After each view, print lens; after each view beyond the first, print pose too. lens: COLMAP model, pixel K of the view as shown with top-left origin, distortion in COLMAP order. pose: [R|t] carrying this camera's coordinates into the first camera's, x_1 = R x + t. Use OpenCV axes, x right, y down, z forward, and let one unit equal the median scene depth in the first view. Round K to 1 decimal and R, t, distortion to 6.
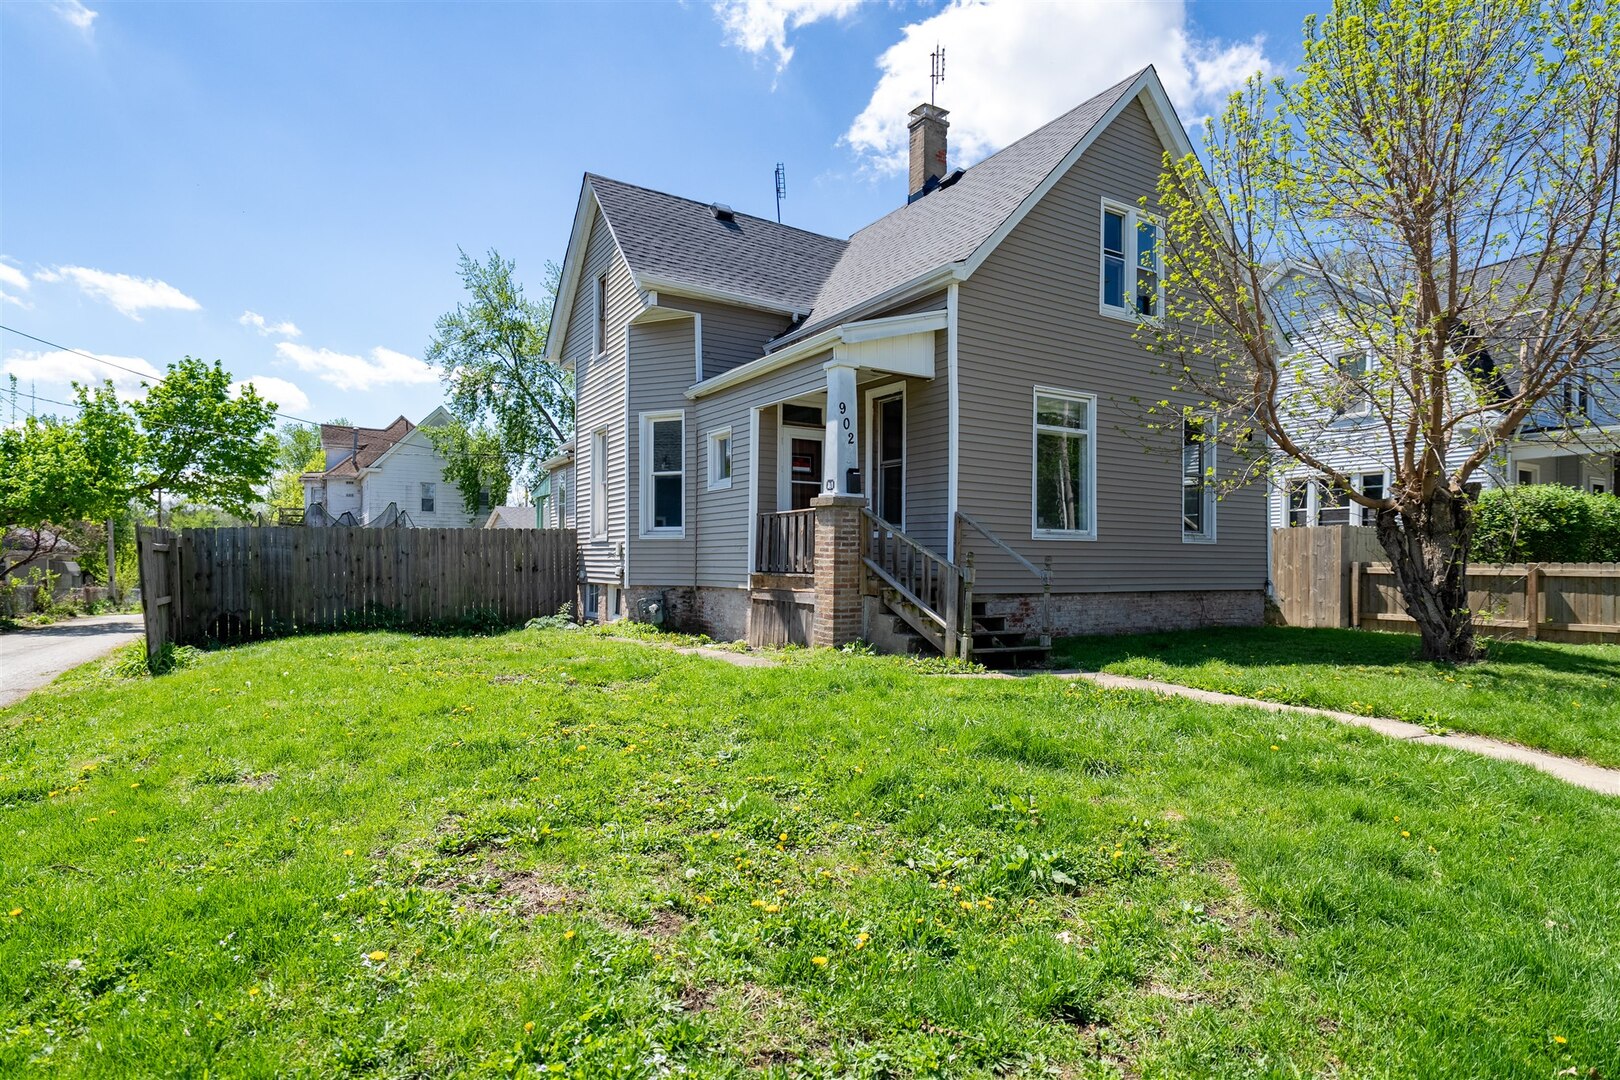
lens RADIAL K [[884.4, 0, 809.8], [0, 884.4, 554.6], [0, 0, 1]] dist [-0.002994, -0.000063]
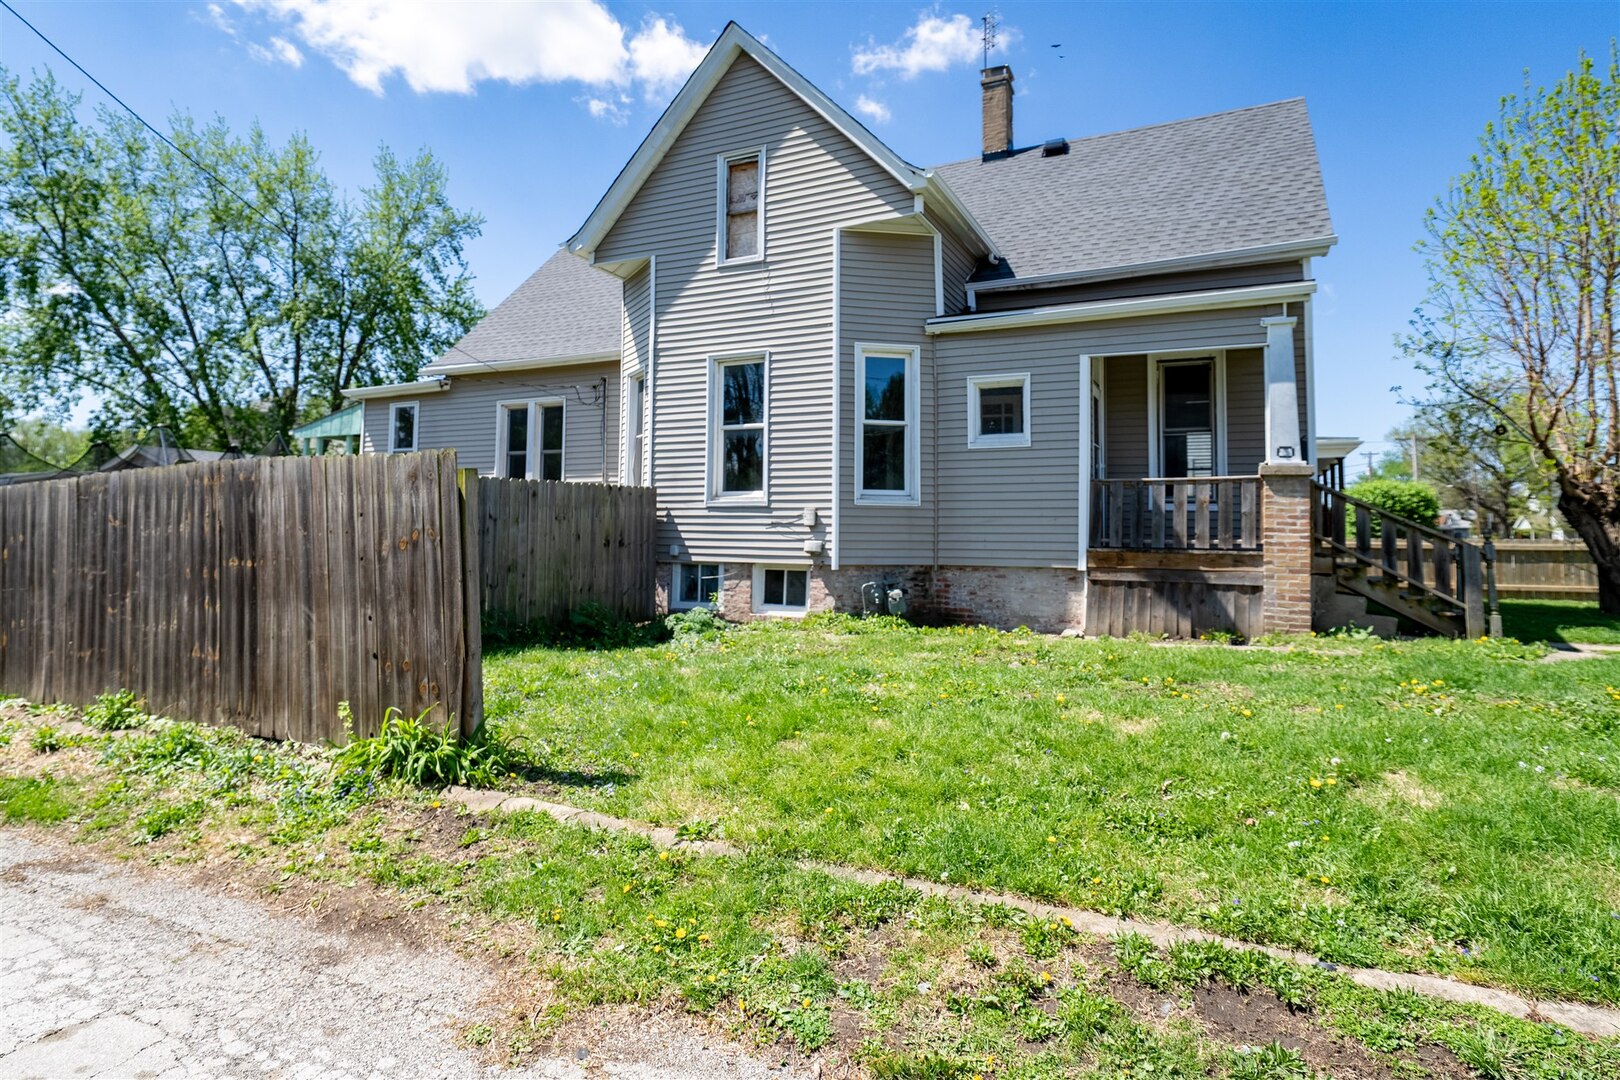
lens RADIAL K [[827.3, 0, 809.6], [0, 827.3, 528.4], [0, 0, 1]] dist [0.001175, -0.001706]
pose [[0.841925, 0.011792, 0.539465, -0.643351], [-0.011456, 0.999926, -0.003978, 0.006118], [-0.539472, -0.002831, 0.841999, 0.426073]]
